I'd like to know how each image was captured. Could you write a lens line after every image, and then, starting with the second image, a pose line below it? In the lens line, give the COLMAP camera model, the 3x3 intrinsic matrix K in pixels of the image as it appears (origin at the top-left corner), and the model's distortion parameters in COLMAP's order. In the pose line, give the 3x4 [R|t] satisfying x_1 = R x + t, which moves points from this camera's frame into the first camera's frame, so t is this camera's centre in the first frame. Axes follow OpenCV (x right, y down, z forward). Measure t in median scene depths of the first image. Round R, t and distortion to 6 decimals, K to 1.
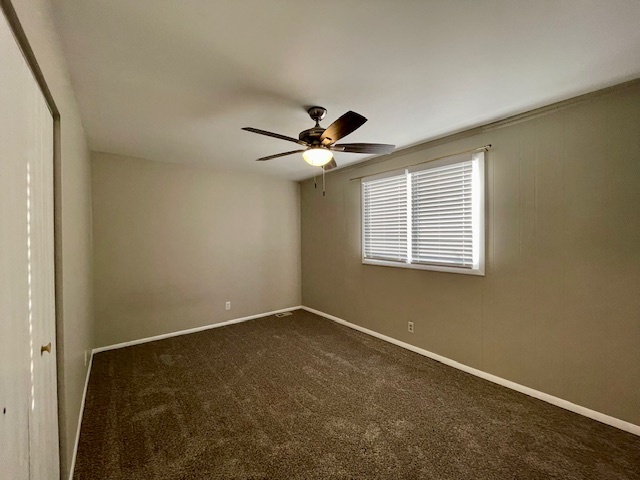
lens RADIAL K [[260.2, 0, 317.5], [0, 260.2, 238.4], [0, 0, 1]] dist [-0.001239, -0.000275]
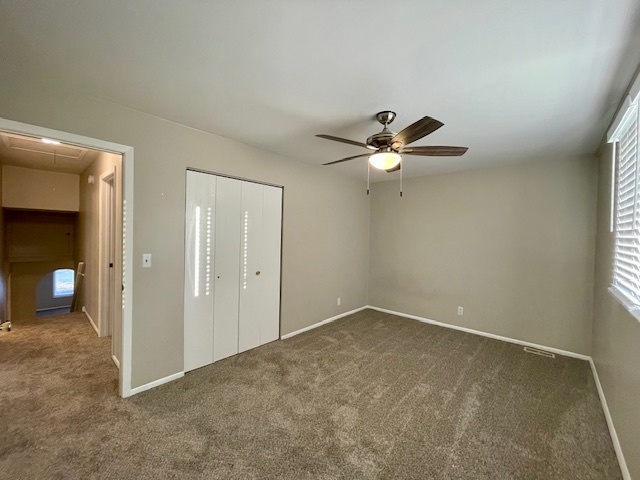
lens RADIAL K [[260.2, 0, 317.5], [0, 260.2, 238.4], [0, 0, 1]] dist [-0.001239, -0.000275]
pose [[0.162532, 0.027190, -0.986329, 0.946180], [-0.033149, 0.999206, 0.022083, -0.022363], [0.986146, 0.029107, 0.163304, 0.586890]]
